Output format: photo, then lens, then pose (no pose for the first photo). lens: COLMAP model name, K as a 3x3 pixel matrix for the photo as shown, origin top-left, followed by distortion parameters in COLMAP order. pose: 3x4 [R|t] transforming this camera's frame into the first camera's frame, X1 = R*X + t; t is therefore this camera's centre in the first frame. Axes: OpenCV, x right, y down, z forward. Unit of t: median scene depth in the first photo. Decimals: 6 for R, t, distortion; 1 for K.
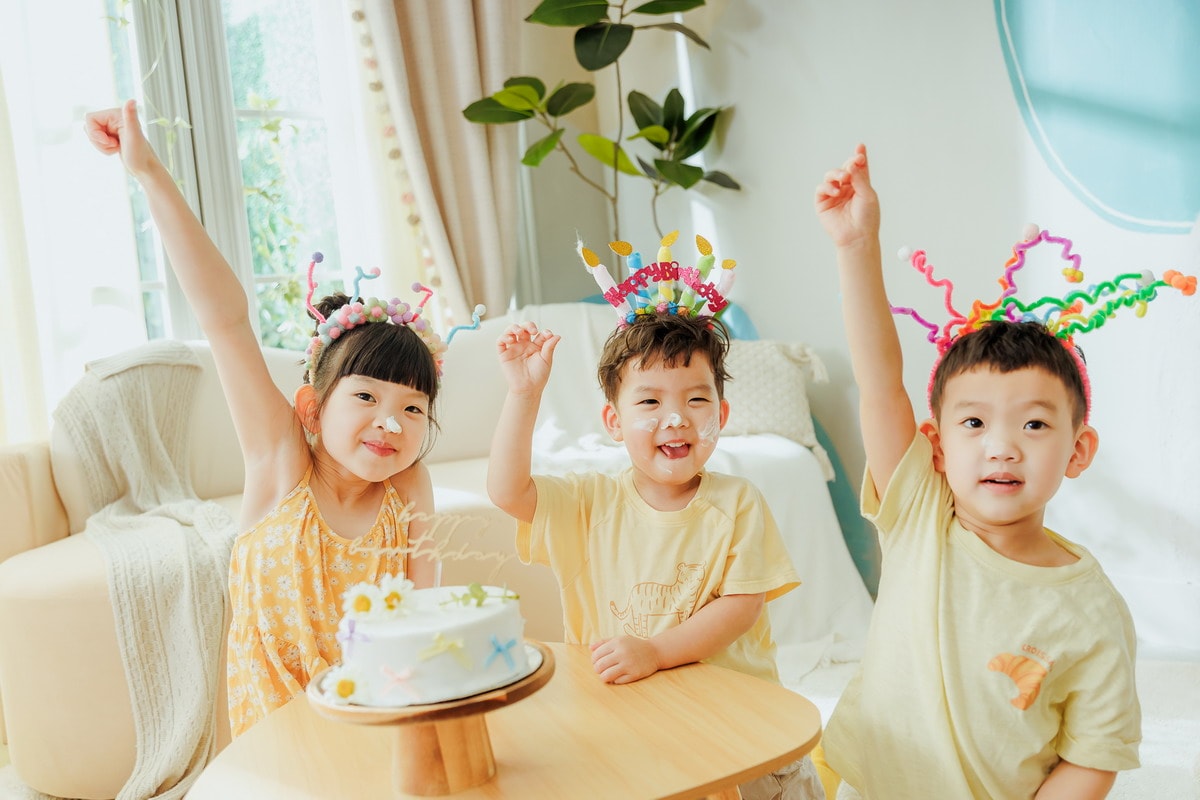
lens RADIAL K [[1225.1, 0, 599.1], [0, 1225.1, 389.1], [0, 0, 1]] dist [-0.000117, -0.000423]
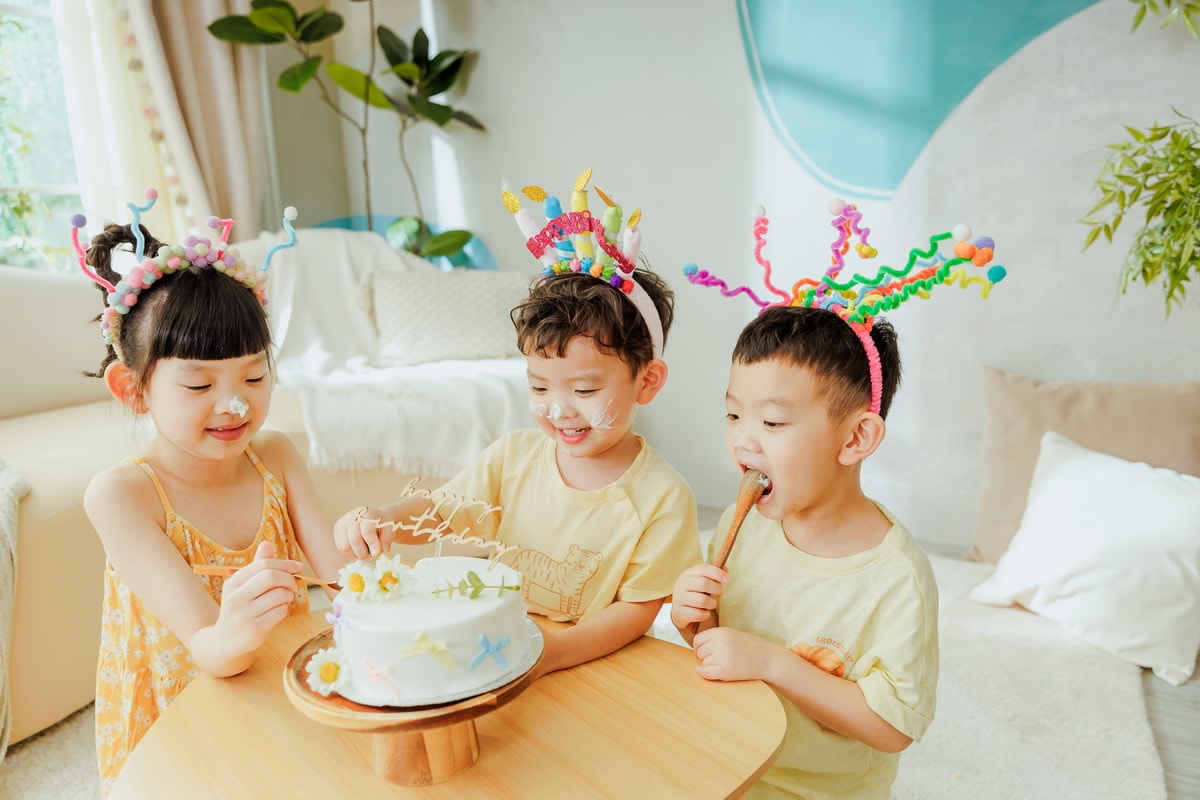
lens RADIAL K [[976.8, 0, 600.0], [0, 976.8, 400.0], [0, 0, 1]] dist [-0.006969, -0.001427]
pose [[0.933132, -0.020146, 0.358970, -0.105680], [-0.021130, 0.993630, 0.110692, -0.022193], [-0.358913, -0.110876, 0.926762, 0.127109]]
